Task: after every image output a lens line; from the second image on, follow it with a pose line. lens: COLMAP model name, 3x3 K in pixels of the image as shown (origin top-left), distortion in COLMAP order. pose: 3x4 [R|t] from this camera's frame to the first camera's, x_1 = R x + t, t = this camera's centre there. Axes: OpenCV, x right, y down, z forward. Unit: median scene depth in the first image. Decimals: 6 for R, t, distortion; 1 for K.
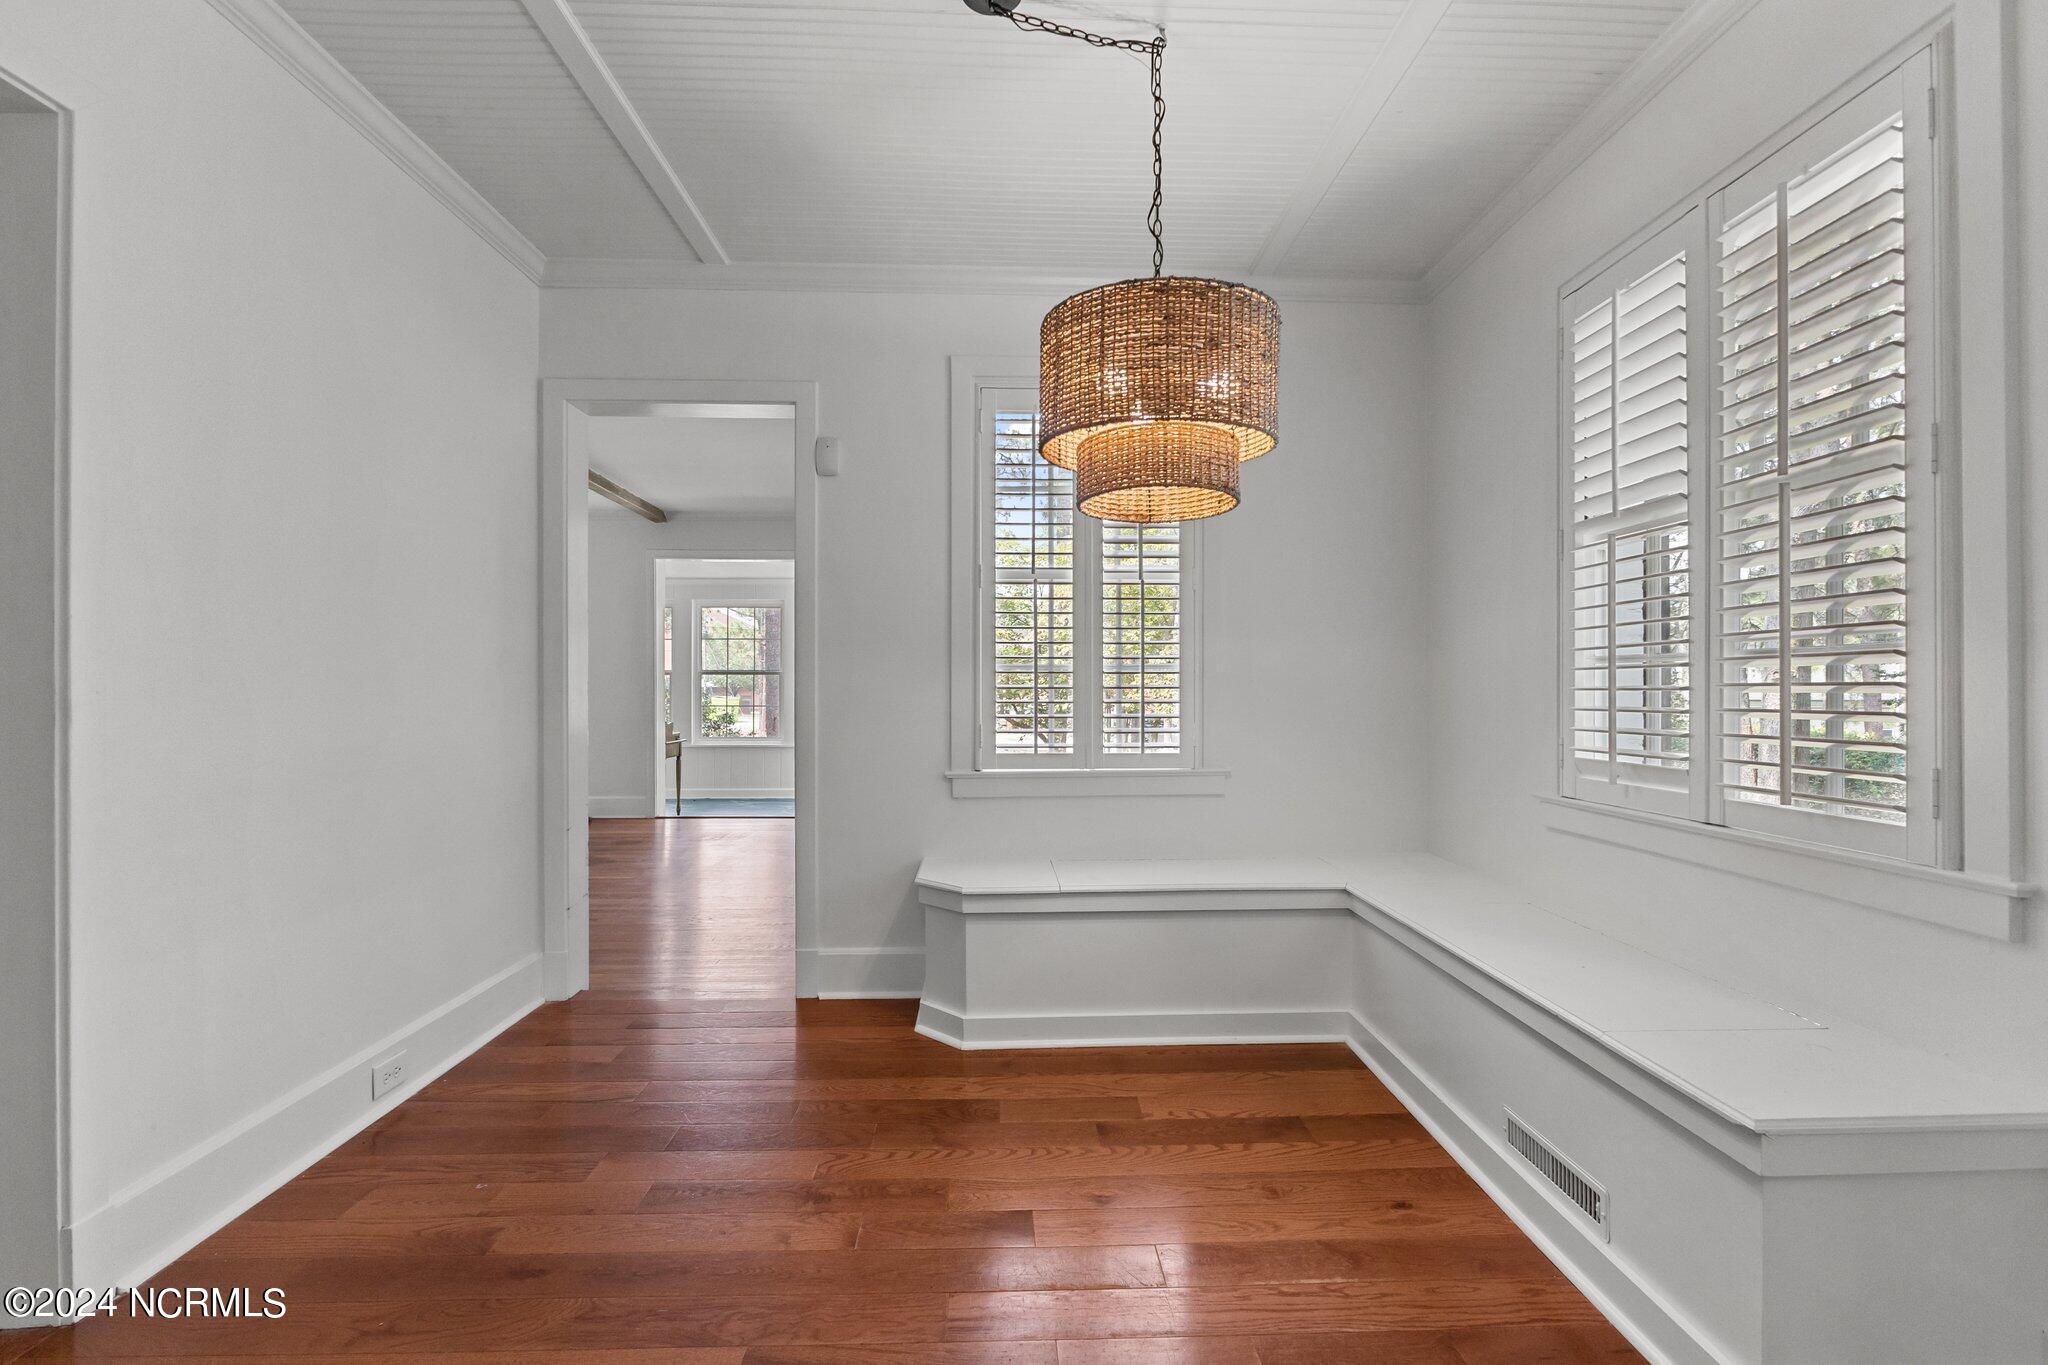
lens RADIAL K [[929.8, 0, 1024.0], [0, 929.8, 682.5], [0, 0, 1]] dist [-0.003996, 0.000137]
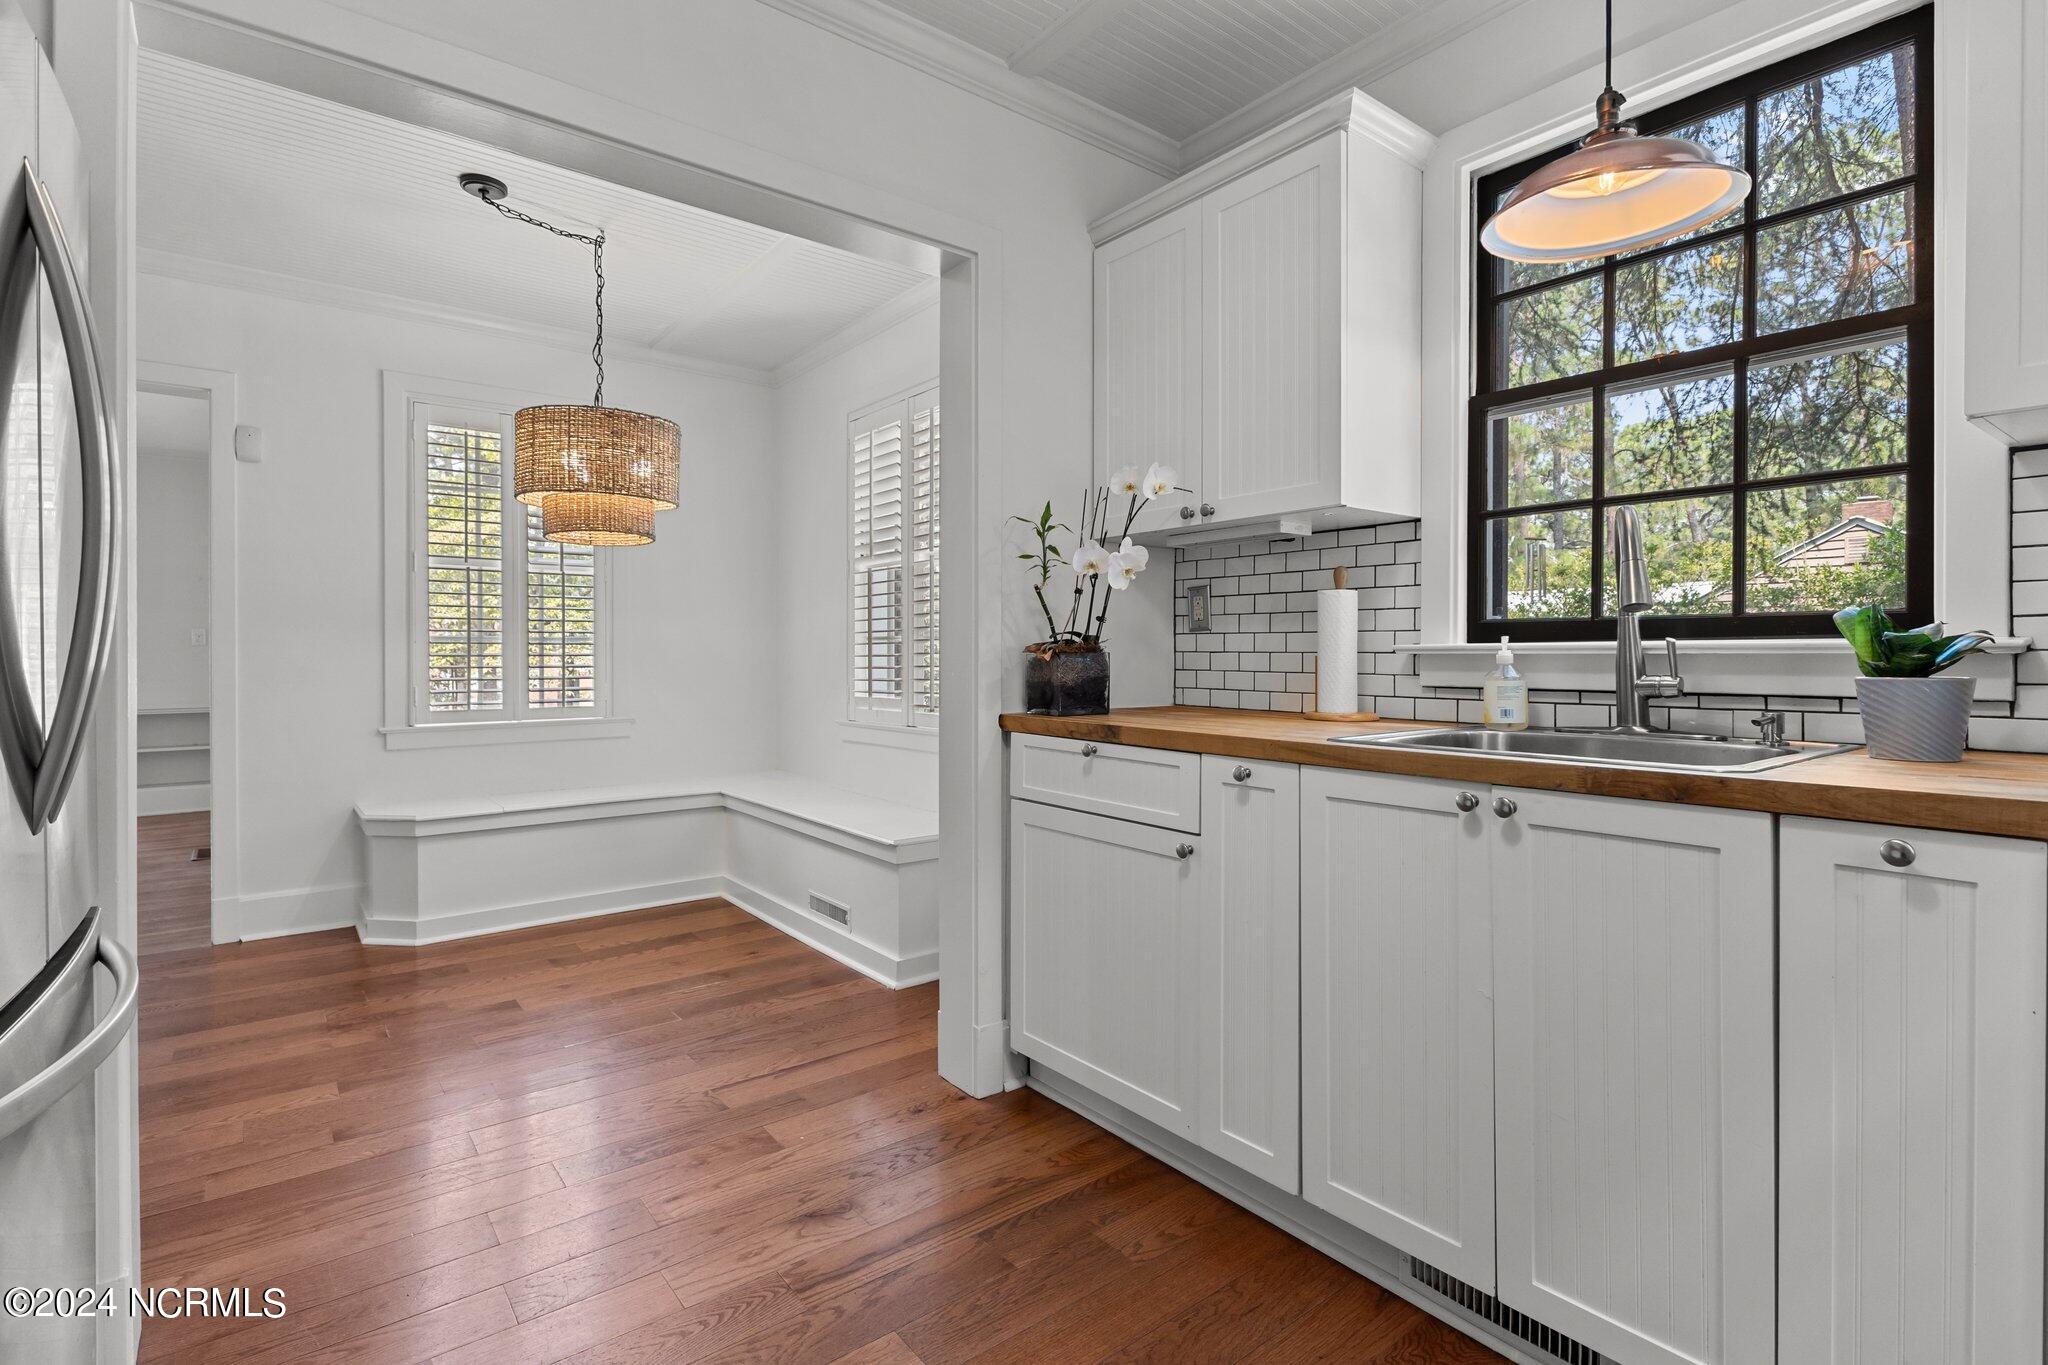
lens RADIAL K [[983.7, 0, 1036.6], [0, 983.7, 659.7], [0, 0, 1]] dist [-0.000186, 0.000098]
pose [[0.800834, -0.004083, 0.598873, -0.230008], [-0.001951, 0.999954, 0.009426, -0.004274], [-0.598884, -0.008717, 0.800789, -0.676948]]
